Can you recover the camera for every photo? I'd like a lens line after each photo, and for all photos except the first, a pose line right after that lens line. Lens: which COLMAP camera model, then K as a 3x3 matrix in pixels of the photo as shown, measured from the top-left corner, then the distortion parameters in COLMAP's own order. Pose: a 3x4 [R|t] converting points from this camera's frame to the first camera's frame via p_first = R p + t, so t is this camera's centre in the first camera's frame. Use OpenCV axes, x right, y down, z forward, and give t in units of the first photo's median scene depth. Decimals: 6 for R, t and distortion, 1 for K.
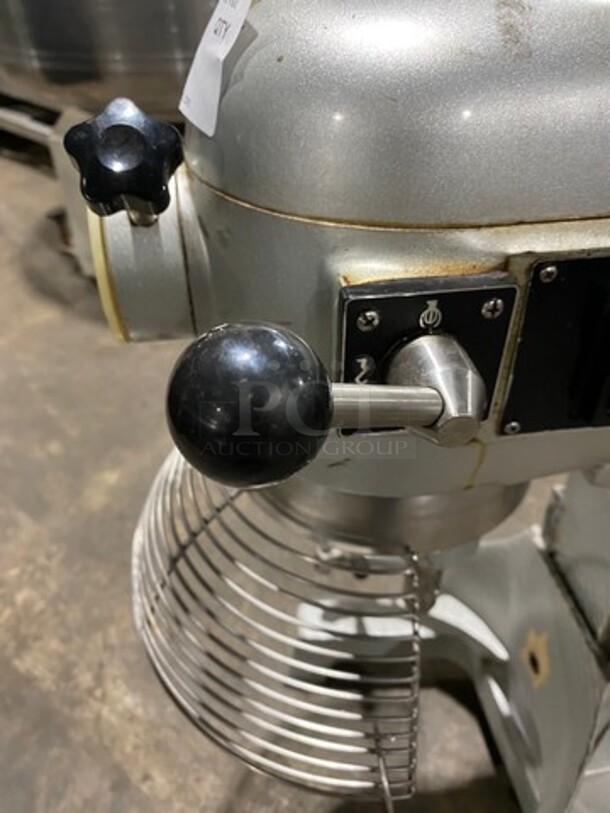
lens RADIAL K [[620.1, 0, 305.0], [0, 620.1, 406.5], [0, 0, 1]] dist [0.004897, -0.005471]
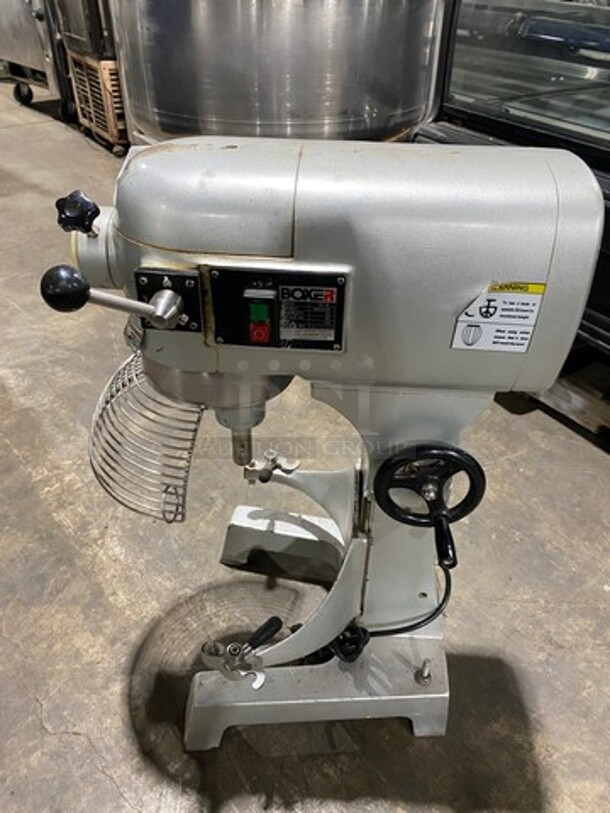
lens RADIAL K [[620.1, 0, 305.0], [0, 620.1, 406.5], [0, 0, 1]] dist [0.004897, -0.005471]
pose [[0.971765, 0.165978, -0.167704, 0.362686], [-0.170625, 0.985242, -0.013590, 0.086973], [0.162974, 0.041821, 0.985744, -0.420211]]
